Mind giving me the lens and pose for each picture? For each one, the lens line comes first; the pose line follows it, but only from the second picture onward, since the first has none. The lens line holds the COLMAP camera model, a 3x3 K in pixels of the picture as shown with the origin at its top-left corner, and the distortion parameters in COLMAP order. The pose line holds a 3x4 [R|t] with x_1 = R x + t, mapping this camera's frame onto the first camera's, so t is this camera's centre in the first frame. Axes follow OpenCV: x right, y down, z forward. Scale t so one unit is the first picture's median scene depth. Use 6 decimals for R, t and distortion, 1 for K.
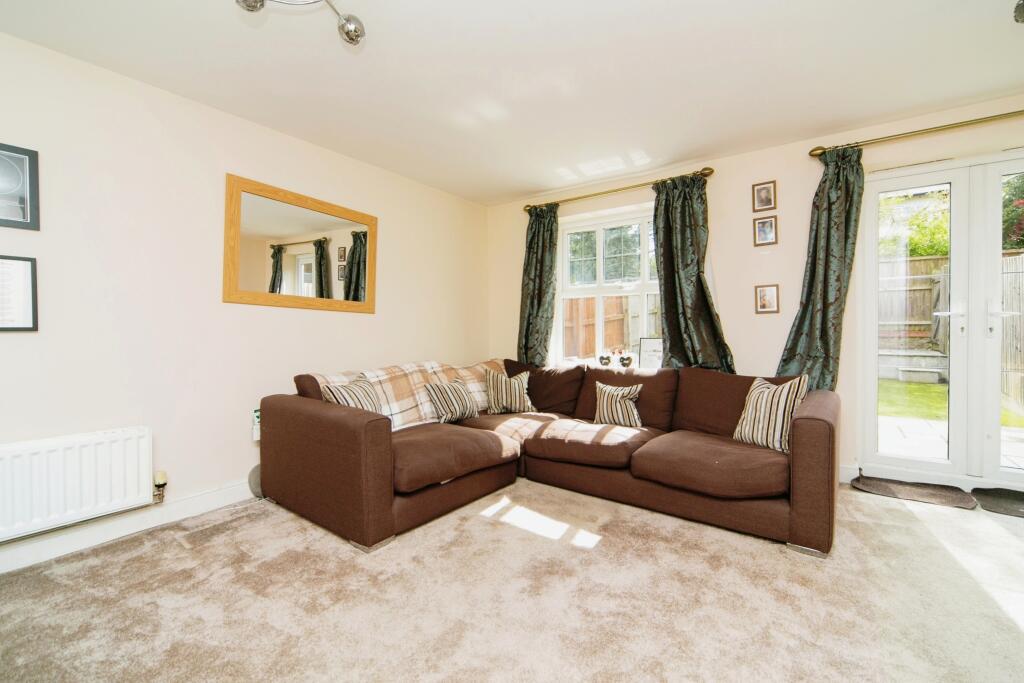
lens RADIAL K [[433.9, 0, 509.1], [0, 433.9, 331.8], [0, 0, 1]] dist [0.000970, -0.000198]
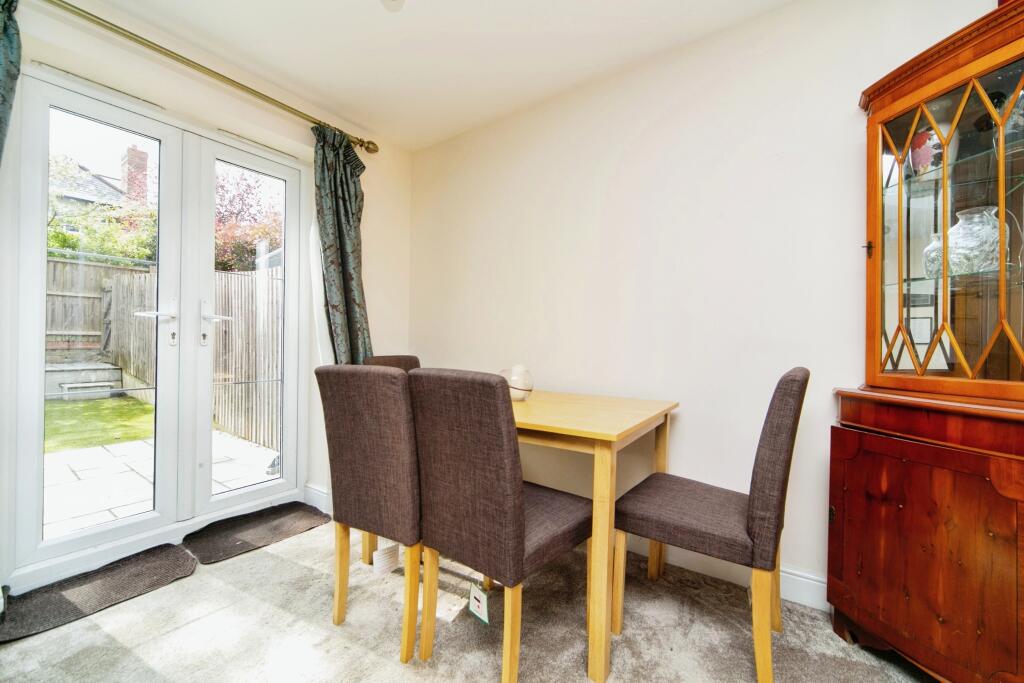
lens RADIAL K [[407.6, 0, 507.1], [0, 407.6, 340.4], [0, 0, 1]] dist [0.012788, -0.000144]
pose [[0.011336, 0.010314, 0.999883, 0.260755], [-0.000791, 0.999947, -0.010306, 0.008192], [-0.999935, -0.000674, 0.011344, 0.328525]]
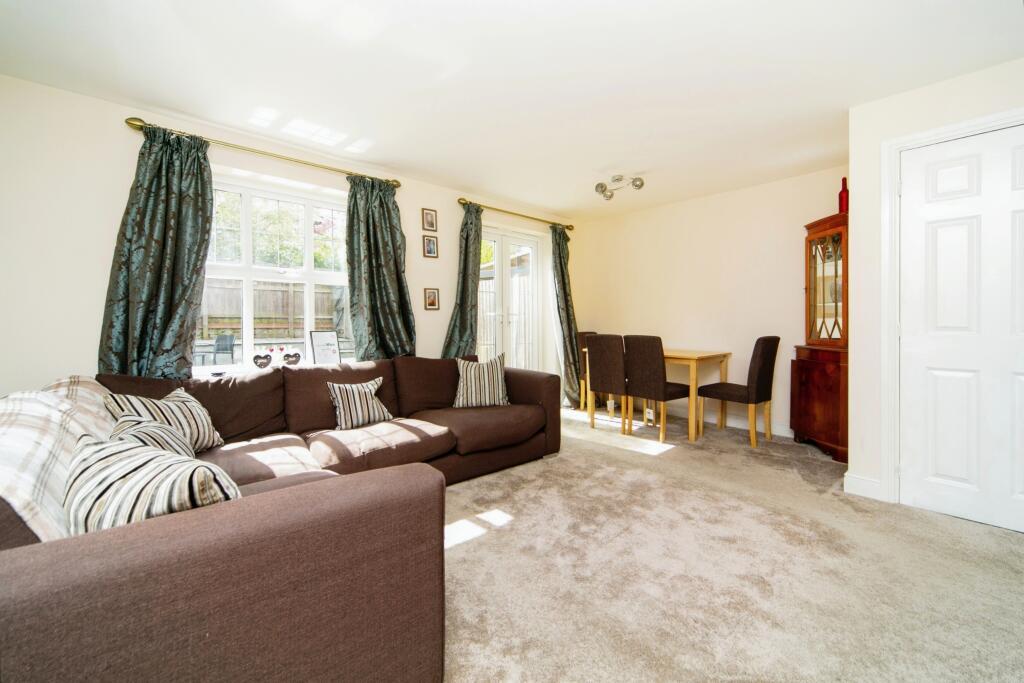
lens RADIAL K [[407.6, 0, 504.5], [0, 407.6, 322.0], [0, 0, 1]] dist [0.012788, -0.000144]
pose [[0.242350, 0.002139, 0.970187, -0.510386], [0.000782, 0.999997, -0.002400, -0.003987], [-0.970189, 0.001340, 0.242348, 0.462093]]
